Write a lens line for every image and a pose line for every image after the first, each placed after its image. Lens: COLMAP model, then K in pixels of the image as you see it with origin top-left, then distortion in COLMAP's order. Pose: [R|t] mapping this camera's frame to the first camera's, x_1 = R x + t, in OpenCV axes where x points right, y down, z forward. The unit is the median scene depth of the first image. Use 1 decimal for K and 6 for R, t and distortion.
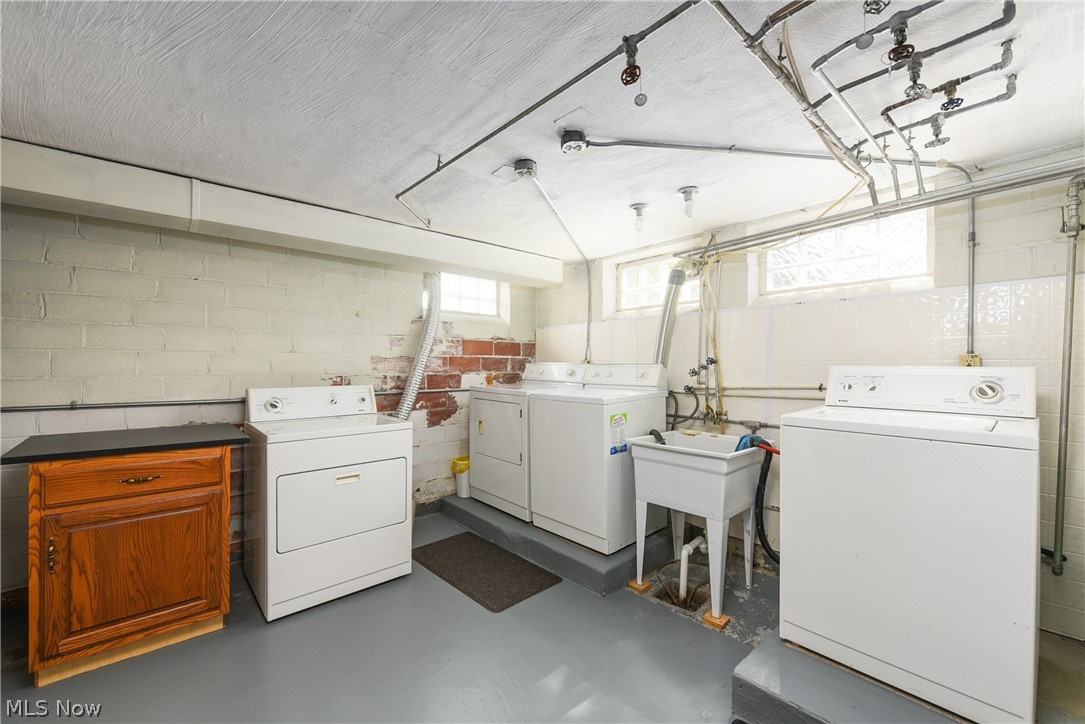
lens RADIAL K [[438.1, 0, 538.8], [0, 438.1, 365.8], [0, 0, 1]] dist [-0.000812, -0.000354]
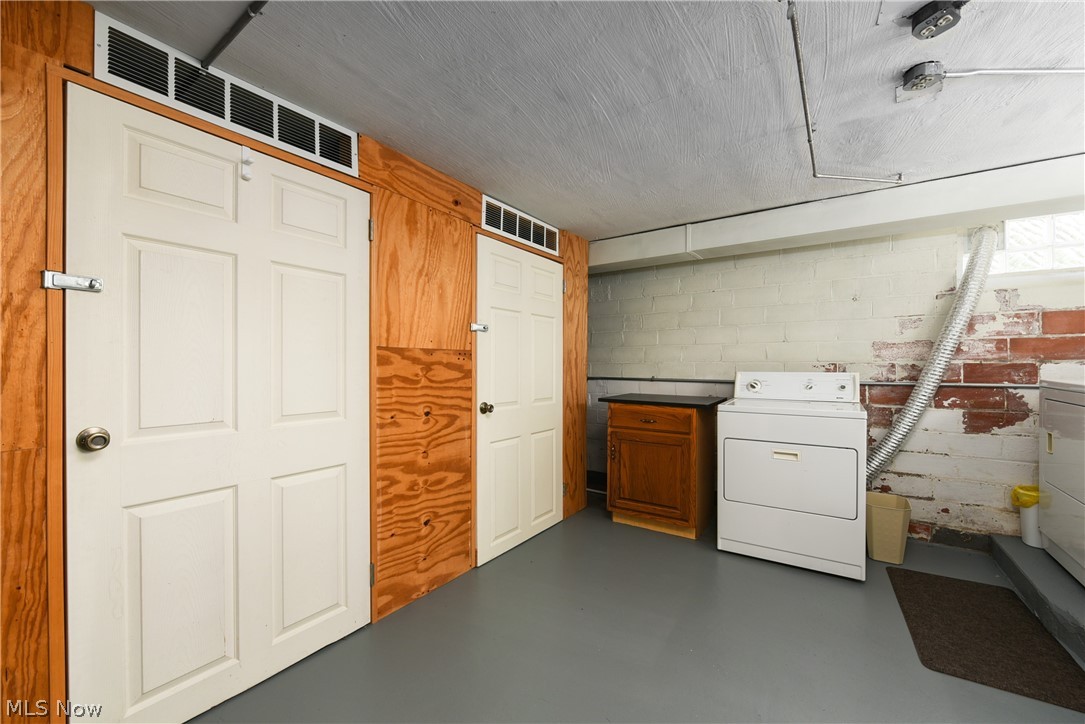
lens RADIAL K [[438.1, 0, 538.8], [0, 438.1, 365.8], [0, 0, 1]] dist [-0.000812, -0.000354]
pose [[0.242889, -0.000506, -0.970054, 0.314591], [-0.003919, 0.999991, -0.001503, 0.029623], [0.970046, 0.004167, 0.242885, 0.105973]]
